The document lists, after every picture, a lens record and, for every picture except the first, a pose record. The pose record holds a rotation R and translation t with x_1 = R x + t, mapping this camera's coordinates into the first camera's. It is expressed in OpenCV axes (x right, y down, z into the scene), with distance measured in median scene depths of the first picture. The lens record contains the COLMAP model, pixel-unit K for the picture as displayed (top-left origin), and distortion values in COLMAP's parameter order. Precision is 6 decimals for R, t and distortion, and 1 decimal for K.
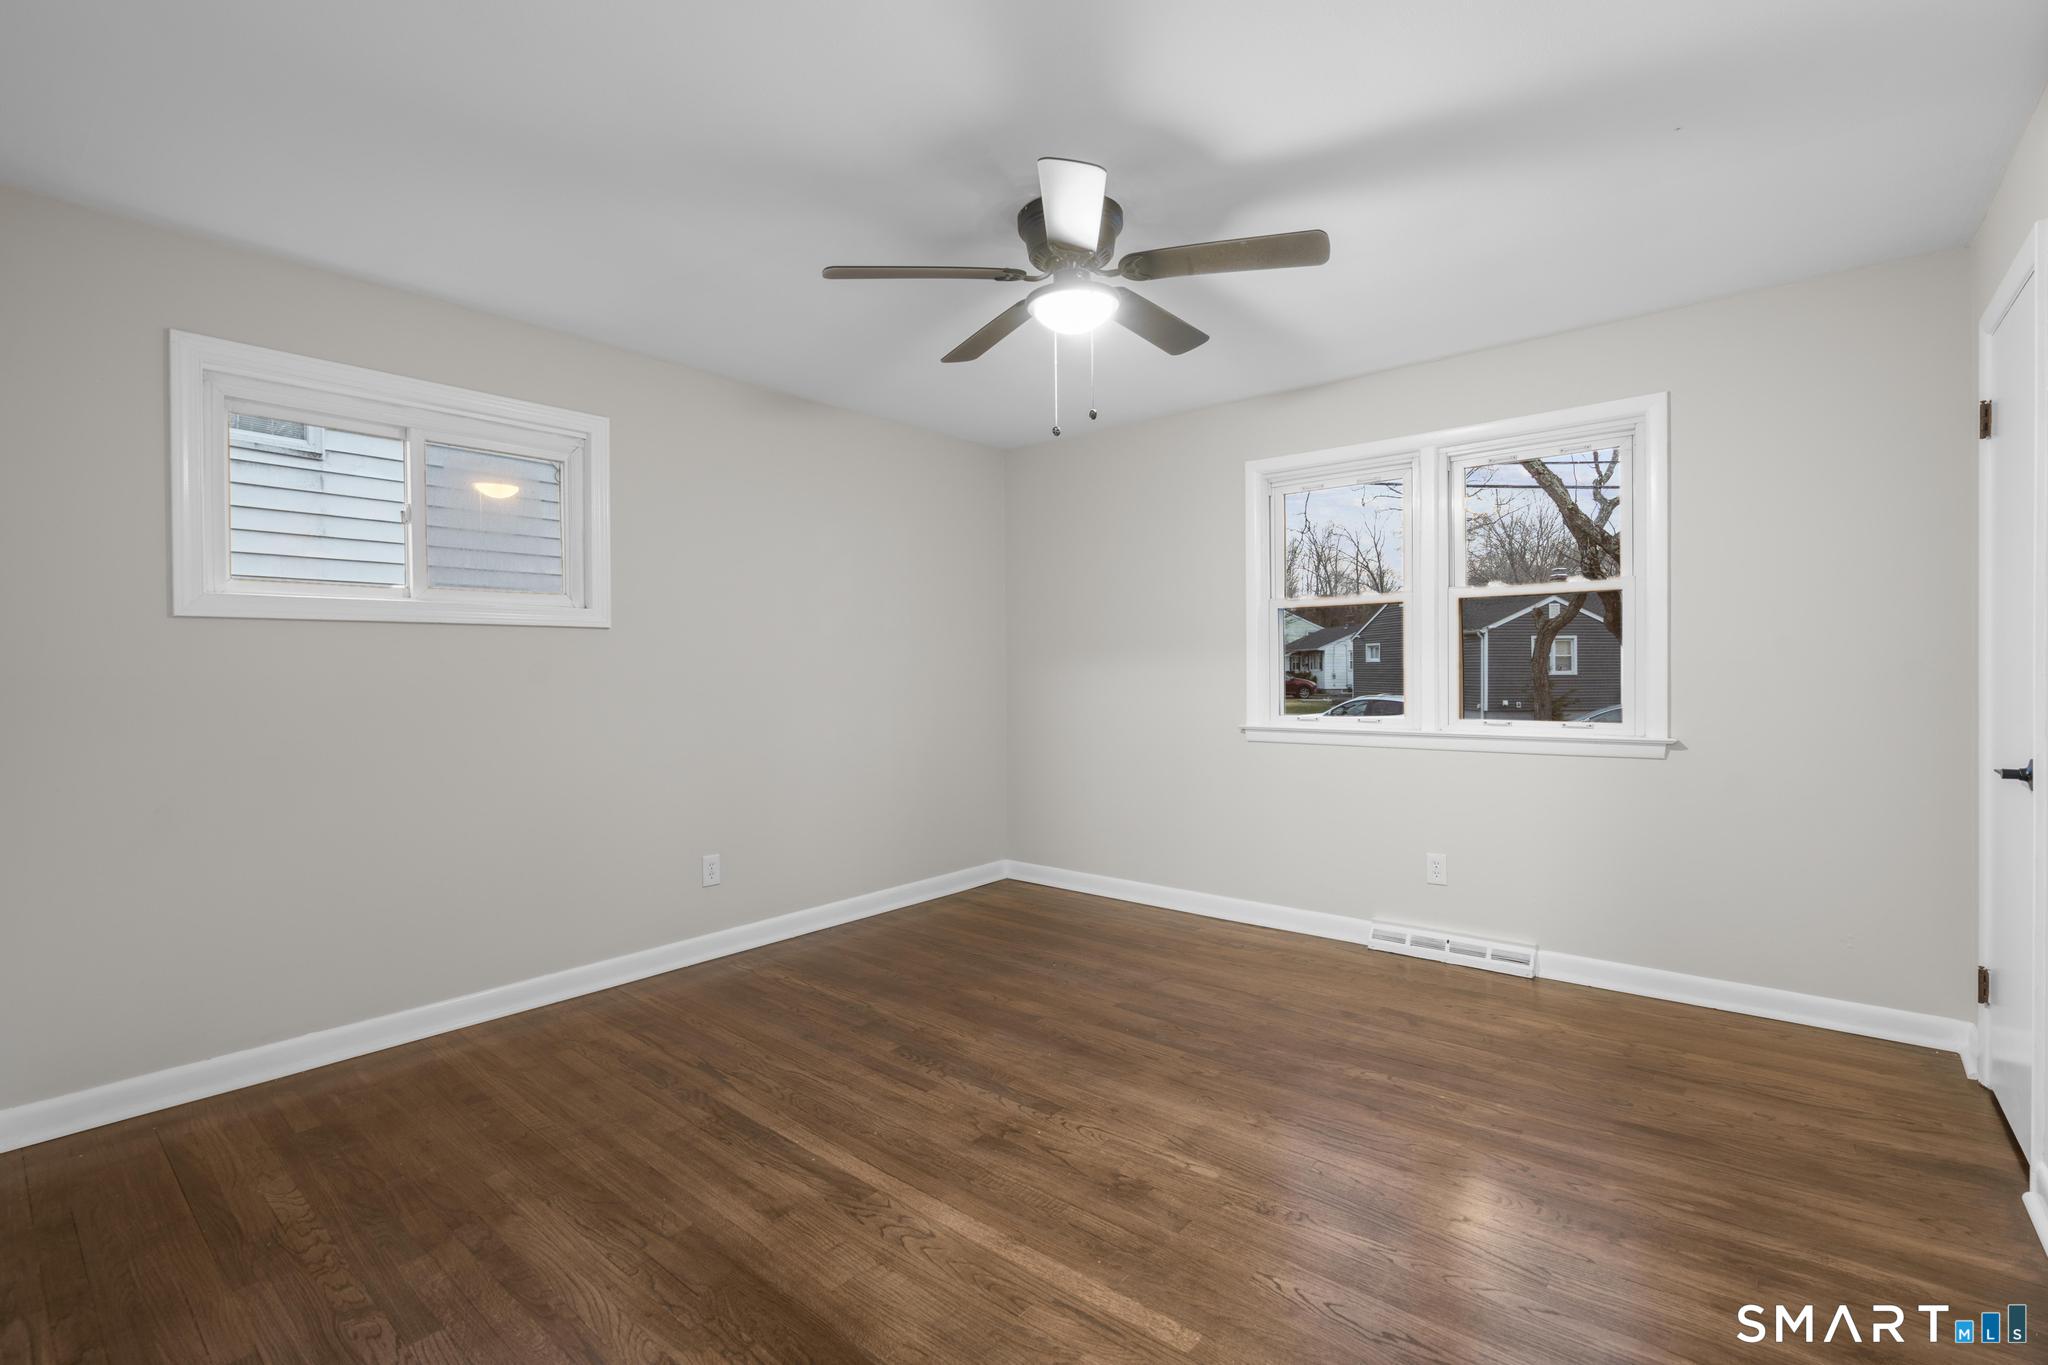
lens RADIAL K [[925.1, 0, 1024.0], [0, 925.1, 682.5], [0, 0, 1]] dist [-0.001435, -0.000300]
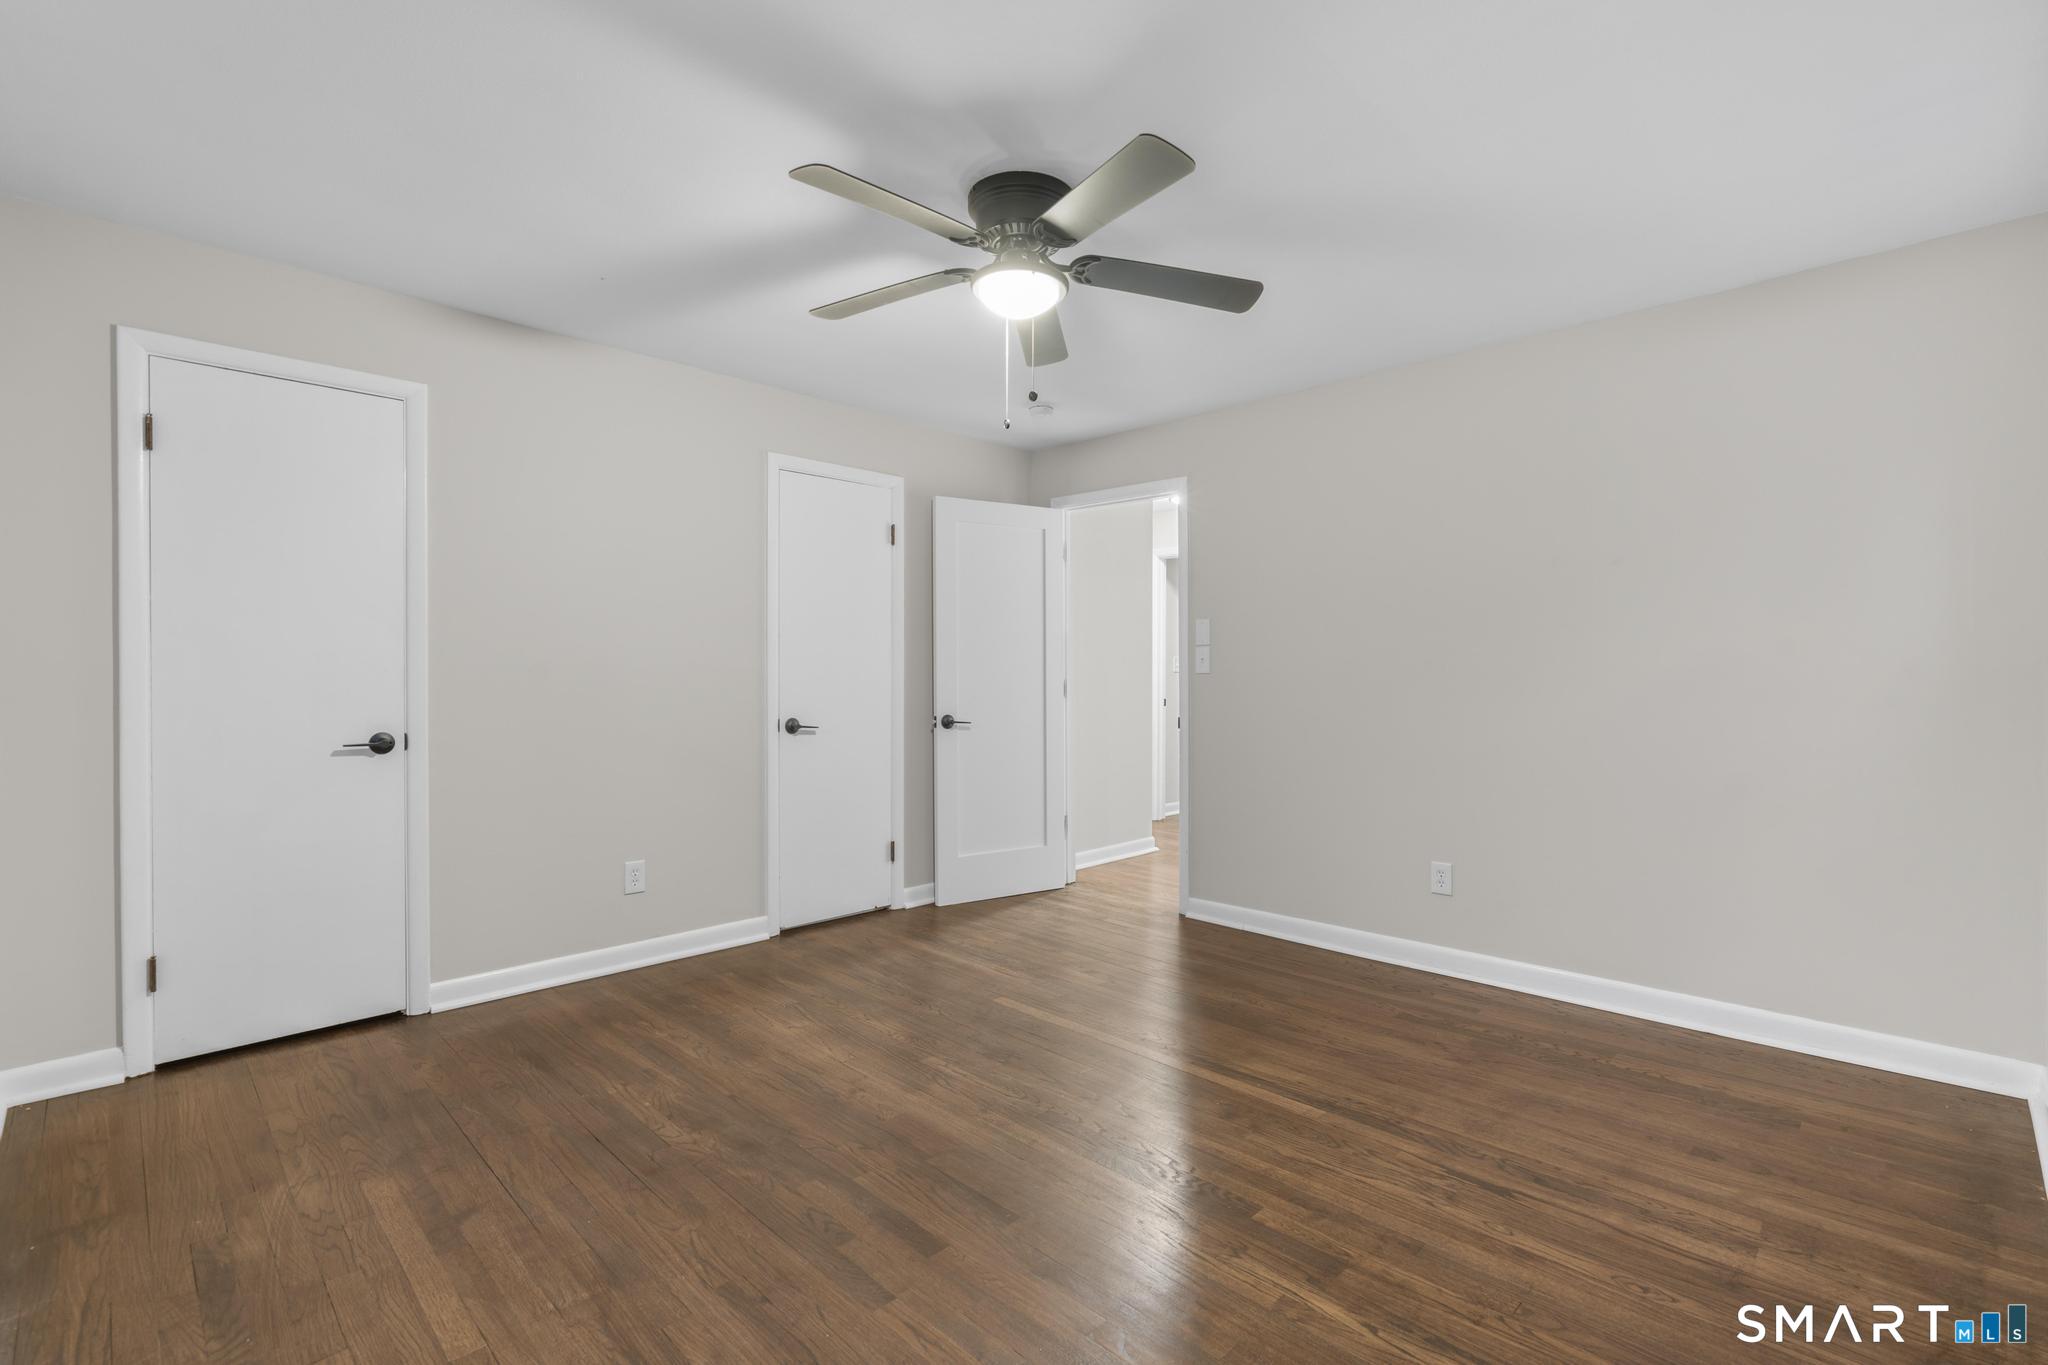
lens RADIAL K [[925.1, 0, 1024.0], [0, 925.1, 682.5], [0, 0, 1]] dist [-0.001435, -0.000300]
pose [[-0.996685, 0.005159, 0.081194, -0.025937], [0.007098, 0.999696, 0.023622, -0.017210], [-0.081047, 0.024120, -0.996418, 1.836445]]
